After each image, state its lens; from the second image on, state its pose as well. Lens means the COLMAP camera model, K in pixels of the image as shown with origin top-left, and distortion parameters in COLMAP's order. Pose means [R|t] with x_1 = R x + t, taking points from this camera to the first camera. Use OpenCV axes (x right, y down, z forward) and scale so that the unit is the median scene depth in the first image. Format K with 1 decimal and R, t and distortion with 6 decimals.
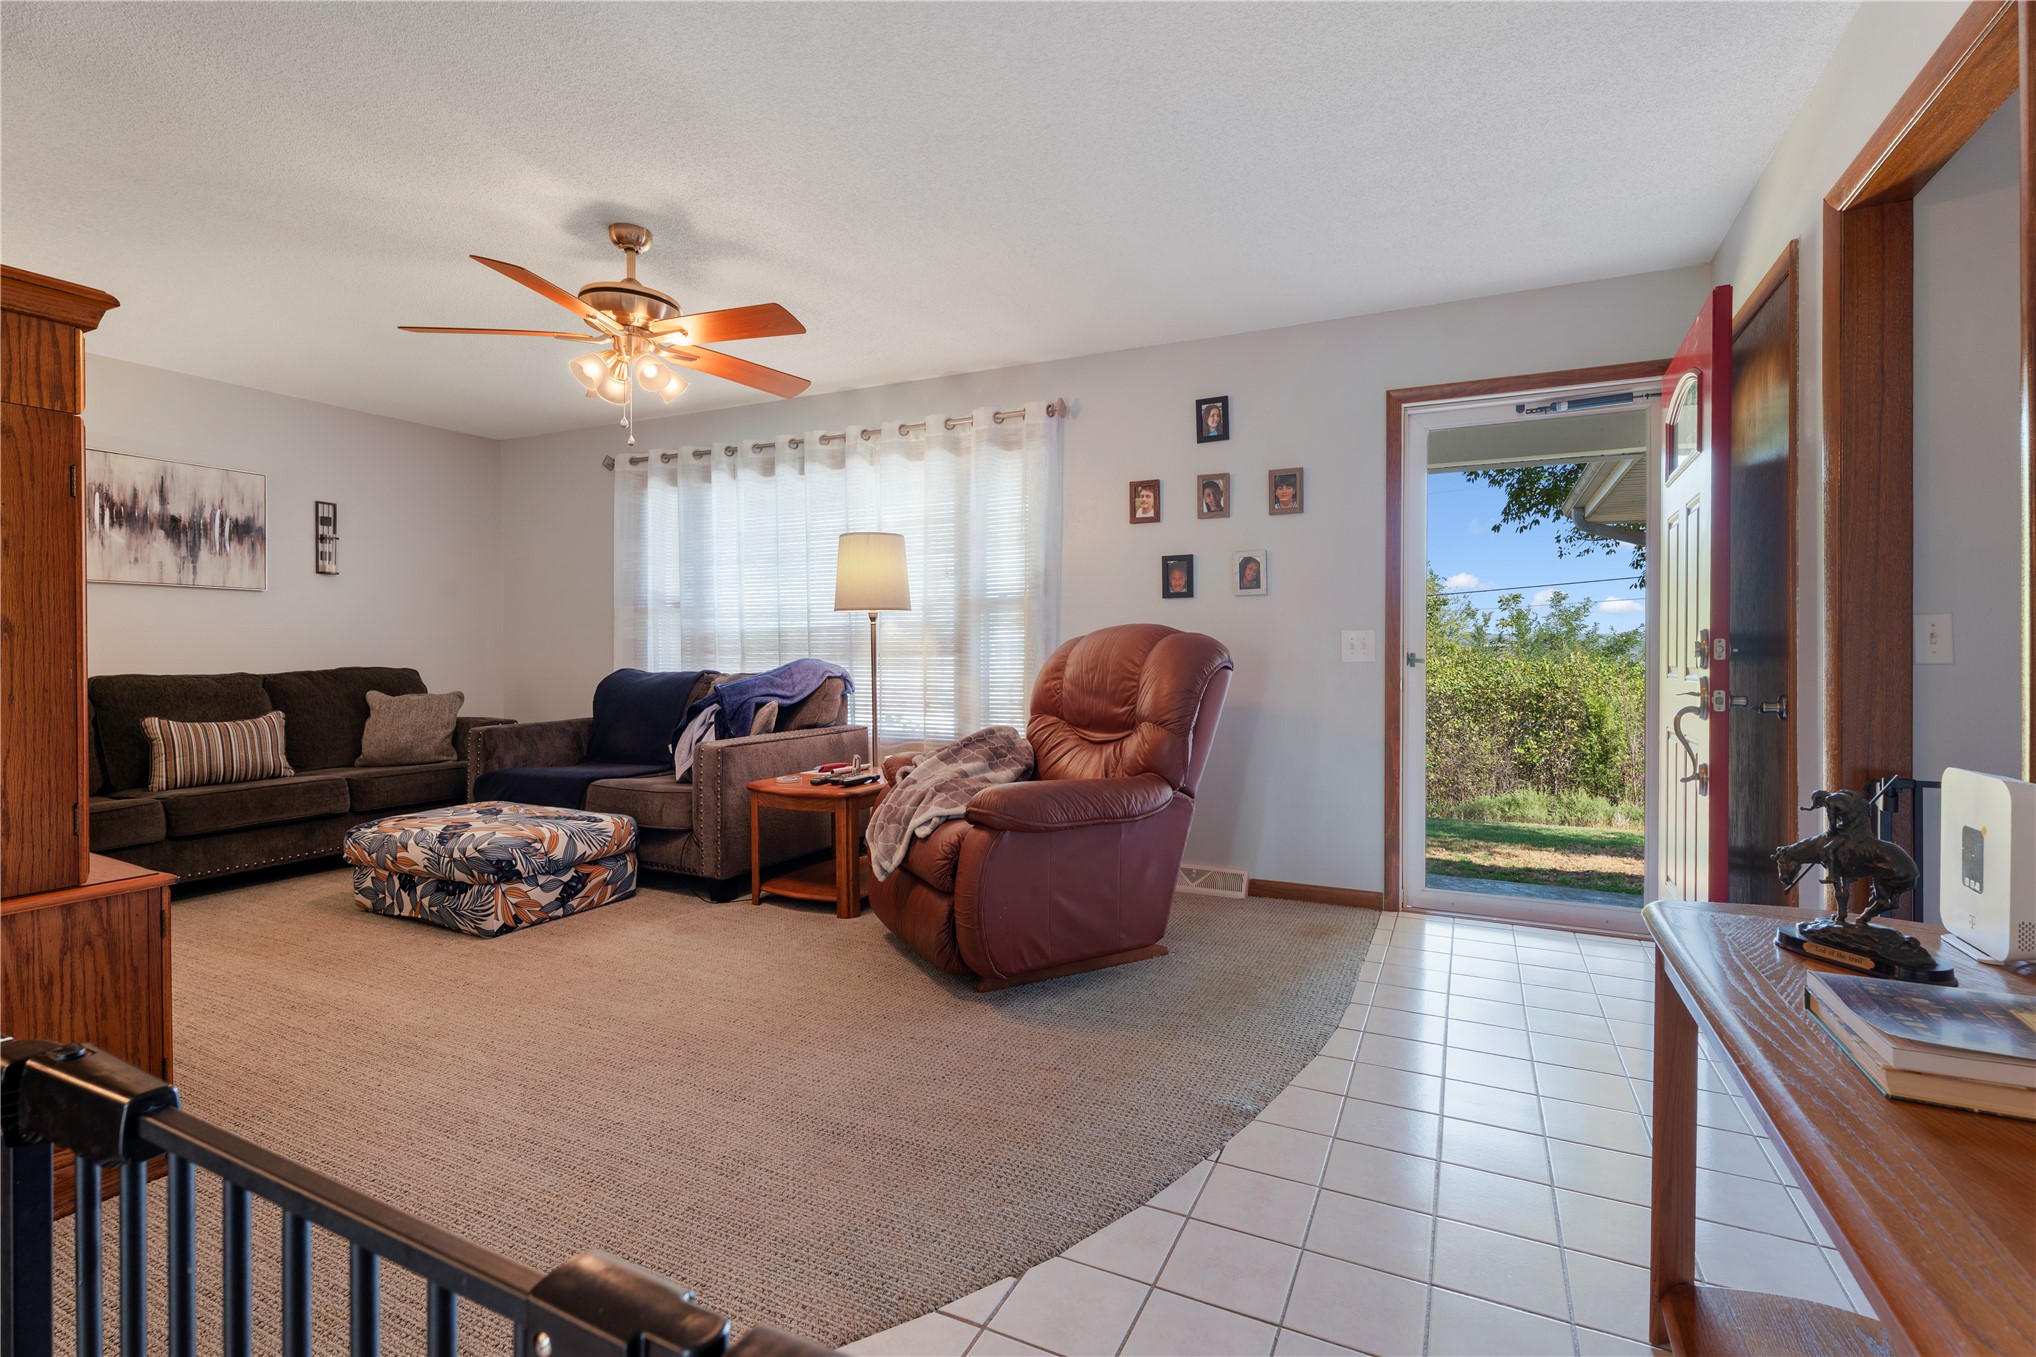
lens RADIAL K [[922.9, 0, 979.8], [0, 922.9, 653.2], [0, 0, 1]] dist [-0.004388, 0.000242]
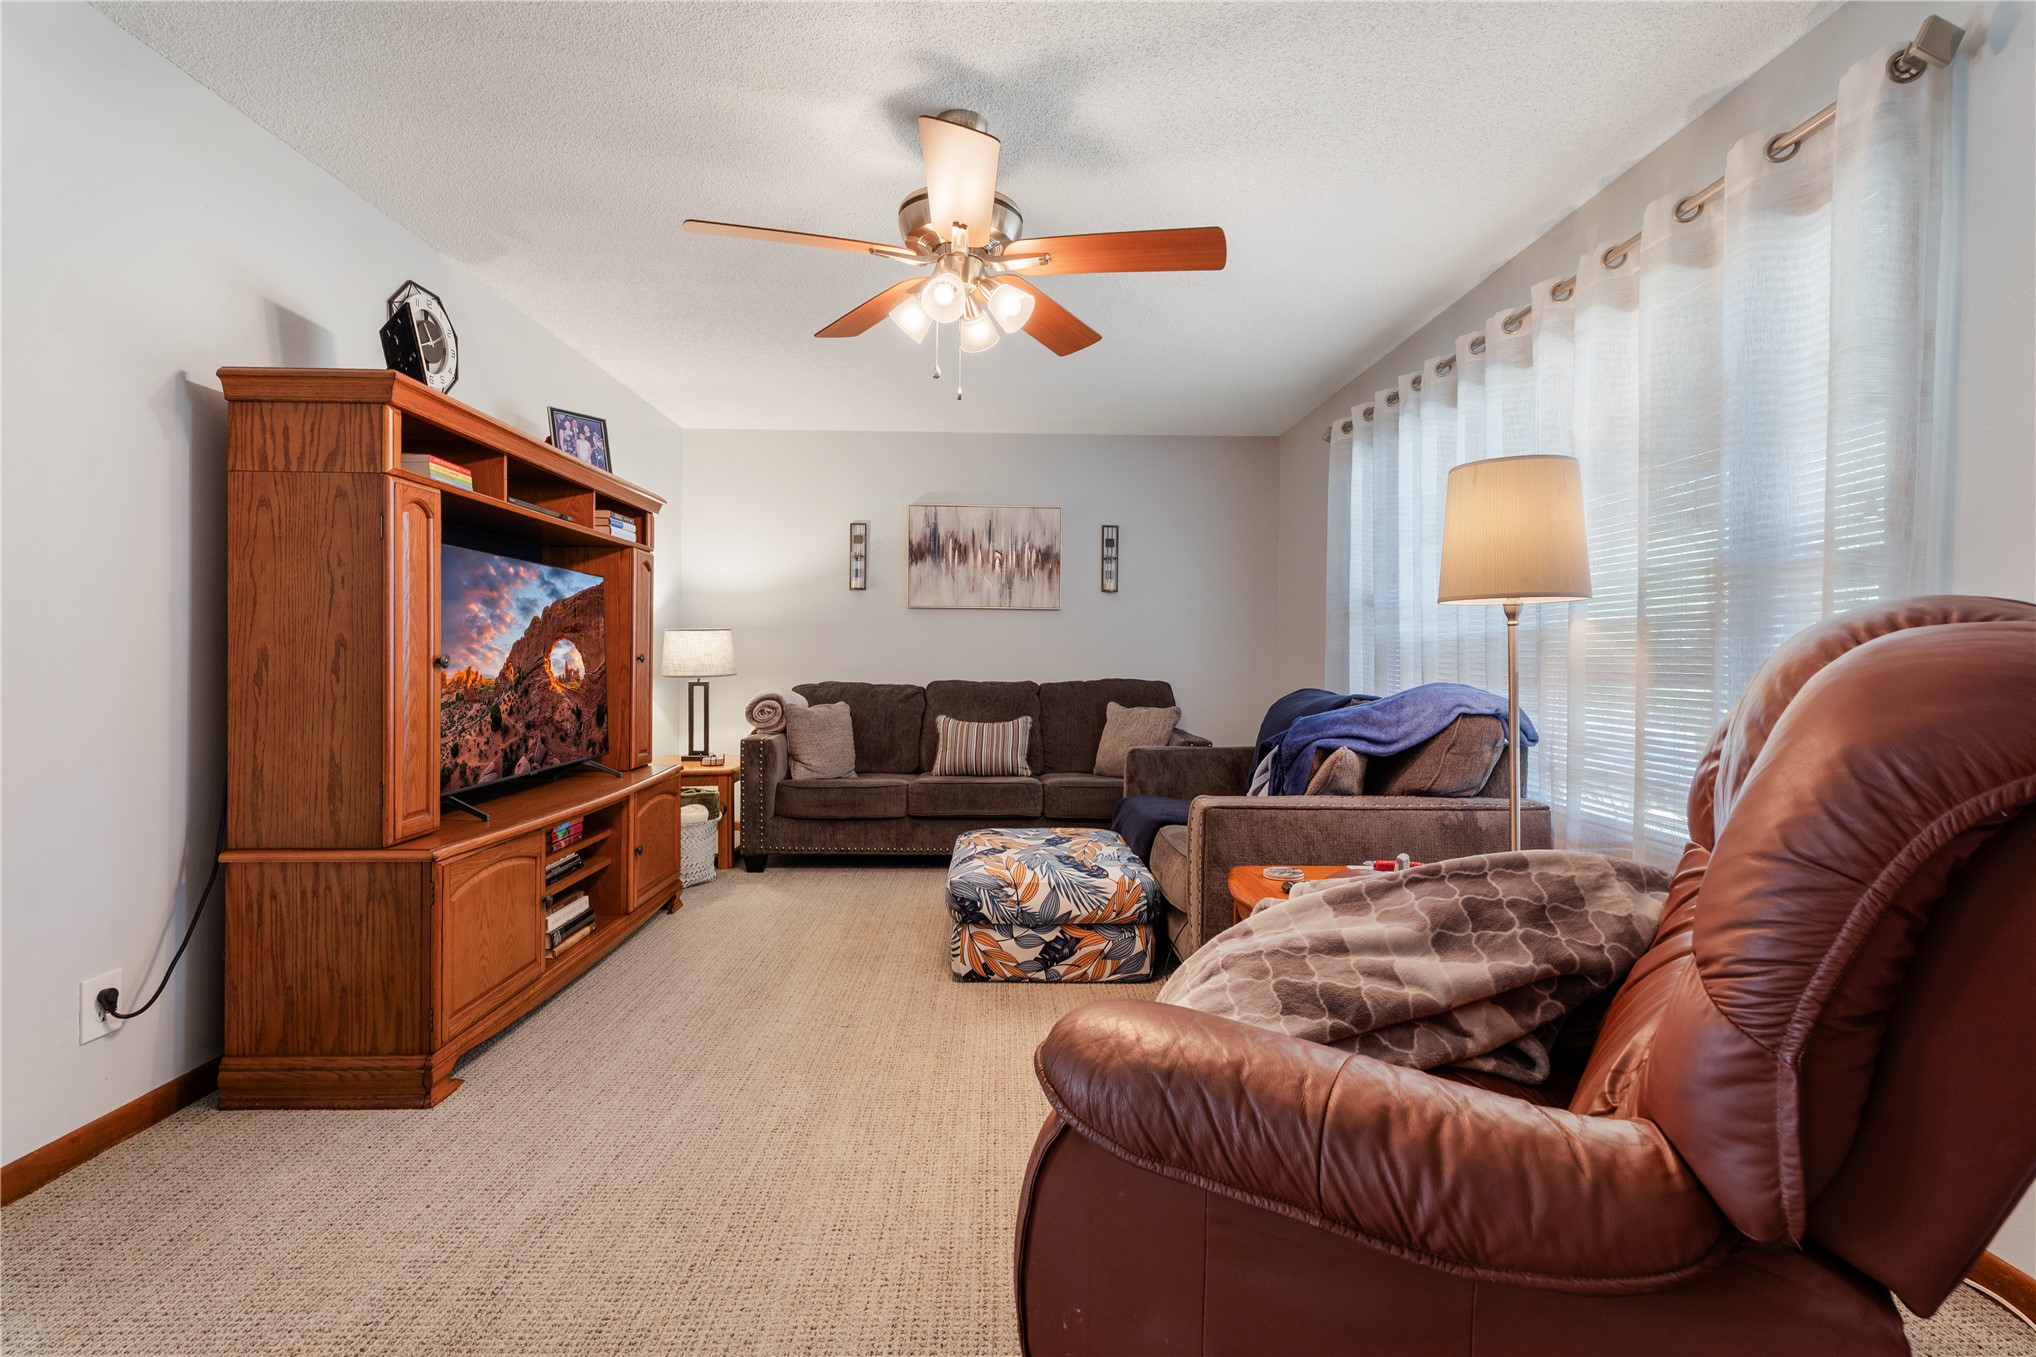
lens RADIAL K [[922.9, 0, 1022.7], [0, 922.9, 657.3], [0, 0, 1]] dist [-0.004388, 0.000242]
pose [[0.494392, 0.003664, -0.869231, 0.259024], [-0.012312, 0.999920, -0.002788, -0.007358], [0.869152, 0.012080, 0.494397, 0.543737]]
